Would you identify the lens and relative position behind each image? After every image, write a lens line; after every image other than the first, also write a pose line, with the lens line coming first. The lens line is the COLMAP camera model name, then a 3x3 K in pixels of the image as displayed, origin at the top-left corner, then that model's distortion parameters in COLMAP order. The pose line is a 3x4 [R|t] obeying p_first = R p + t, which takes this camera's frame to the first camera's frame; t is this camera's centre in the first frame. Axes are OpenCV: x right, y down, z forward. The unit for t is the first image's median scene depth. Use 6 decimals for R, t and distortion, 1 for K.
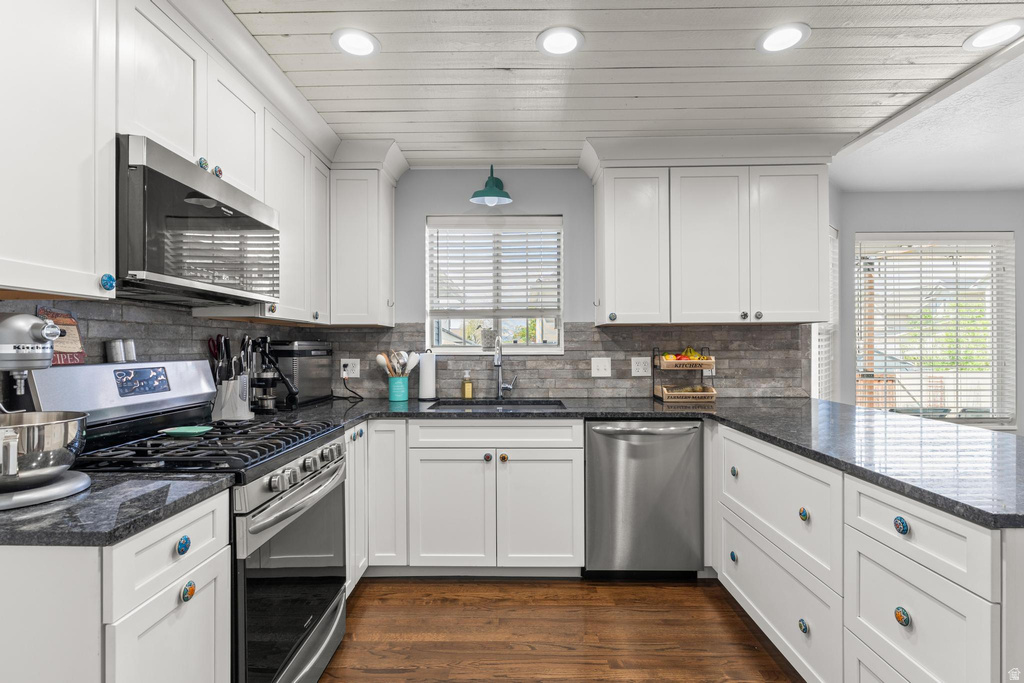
lens RADIAL K [[480.6, 0, 509.5], [0, 480.6, 347.4], [0, 0, 1]] dist [0.001184, -0.002719]
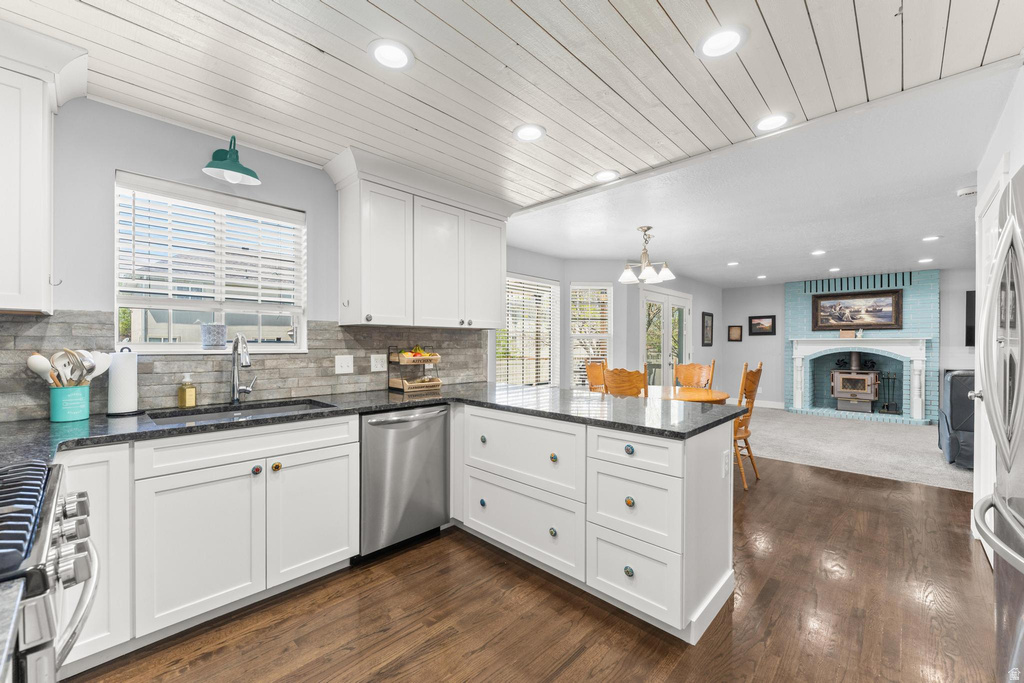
lens RADIAL K [[411.1, 0, 507.8], [0, 411.1, 346.6], [0, 0, 1]] dist [0.003431, -0.001926]
pose [[0.685548, 0.002662, 0.728023, -0.234241], [-0.004964, 0.999987, 0.001018, -0.000967], [-0.728011, -0.004312, 0.685552, 0.121954]]
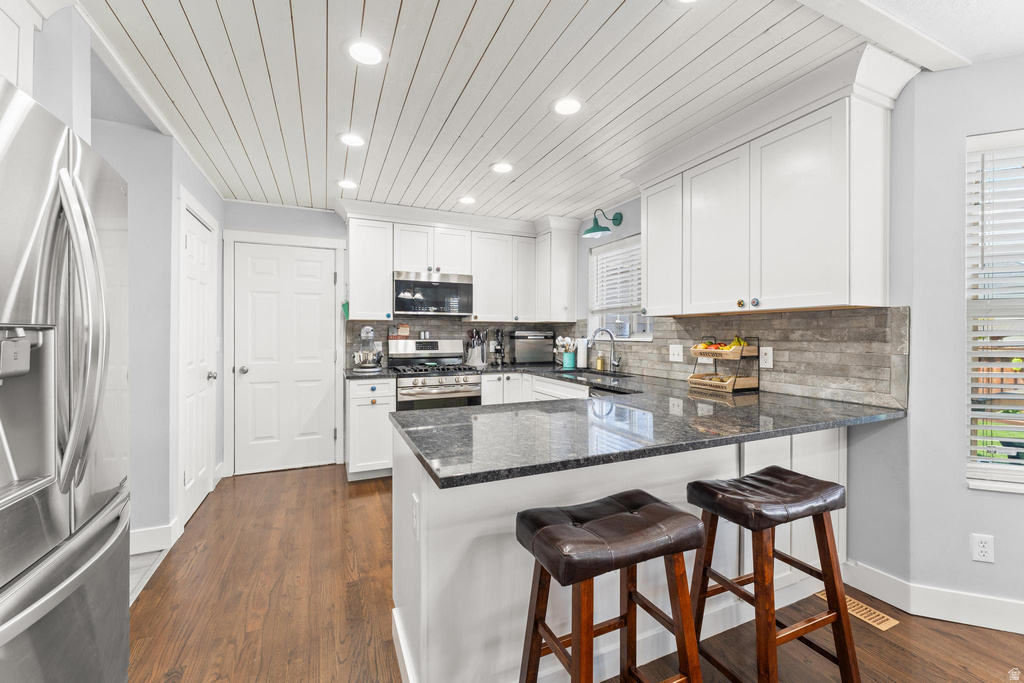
lens RADIAL K [[411.1, 0, 507.4], [0, 411.1, 334.6], [0, 0, 1]] dist [0.003431, -0.001926]
pose [[0.417174, 0.006290, -0.908805, 0.968481], [-0.005391, 0.999976, 0.004446, -0.006179], [0.908811, 0.003045, 0.417198, 0.230331]]
